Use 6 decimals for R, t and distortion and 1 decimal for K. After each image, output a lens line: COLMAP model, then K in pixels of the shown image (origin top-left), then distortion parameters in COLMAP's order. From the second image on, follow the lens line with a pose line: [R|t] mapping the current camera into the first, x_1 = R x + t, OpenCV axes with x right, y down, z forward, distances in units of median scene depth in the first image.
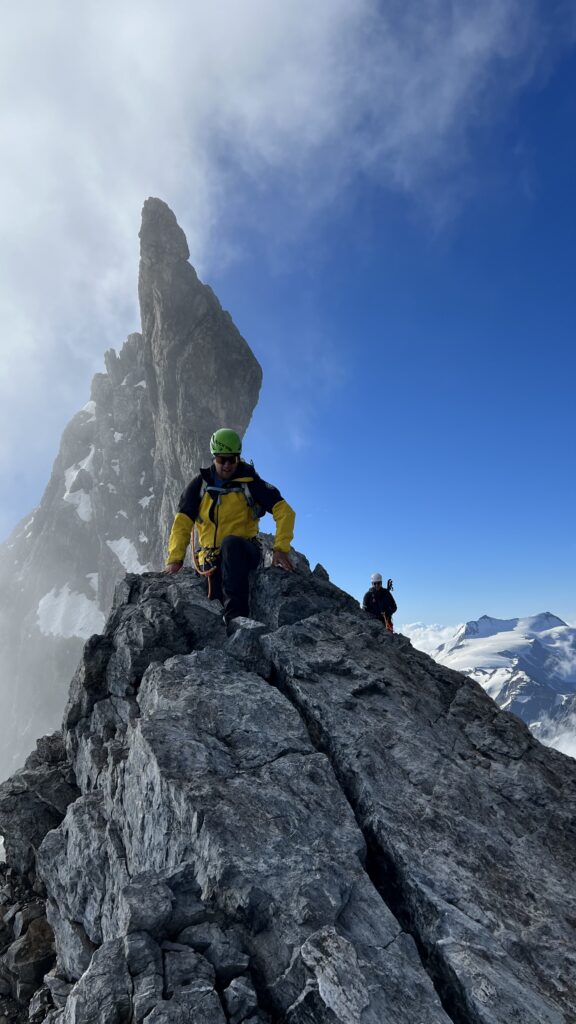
lens RADIAL K [[760.2, 0, 288.0], [0, 760.2, 512.0], [0, 0, 1]] dist [0.149485, -0.378056]
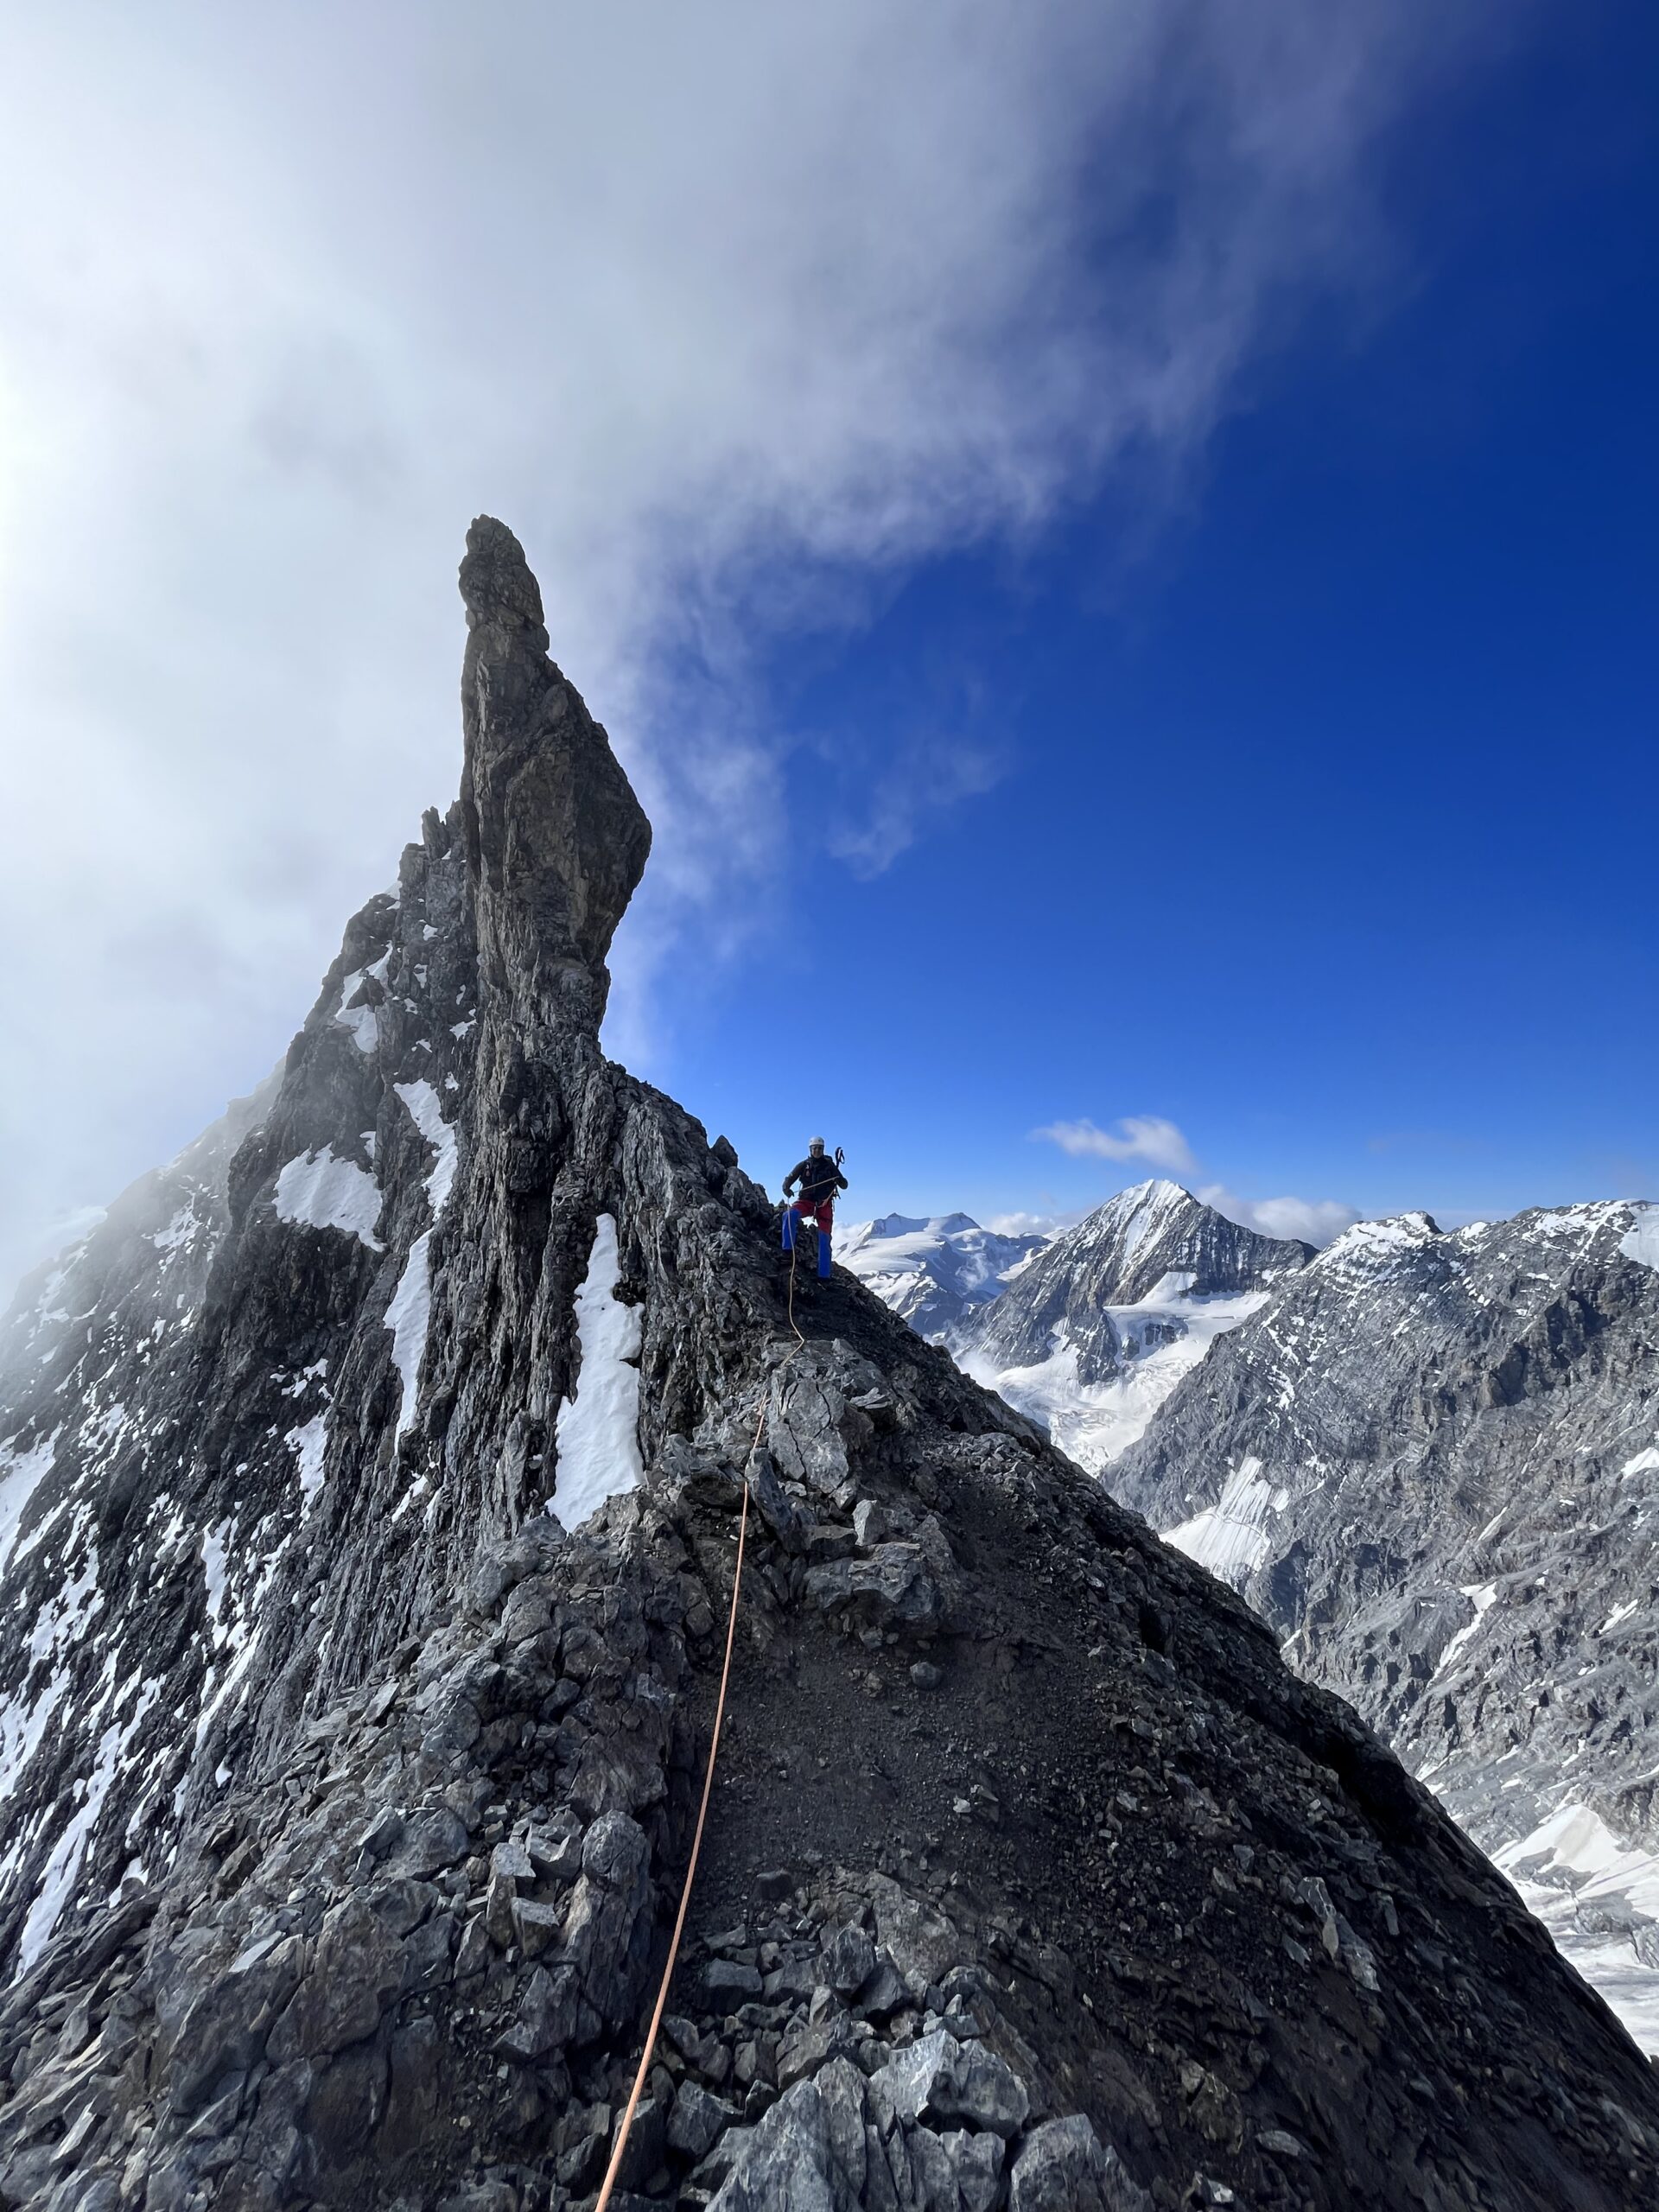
lens RADIAL K [[886.8, 0, 829.5], [0, 886.8, 1106.0], [0, 0, 1]] dist [-0.000324, 0.000086]
pose [[0.983017, 0.069344, 0.169908, 0.001717], [-0.073076, 0.997201, 0.015808, 0.017057], [-0.168336, -0.027956, 0.985333, 0.183579]]
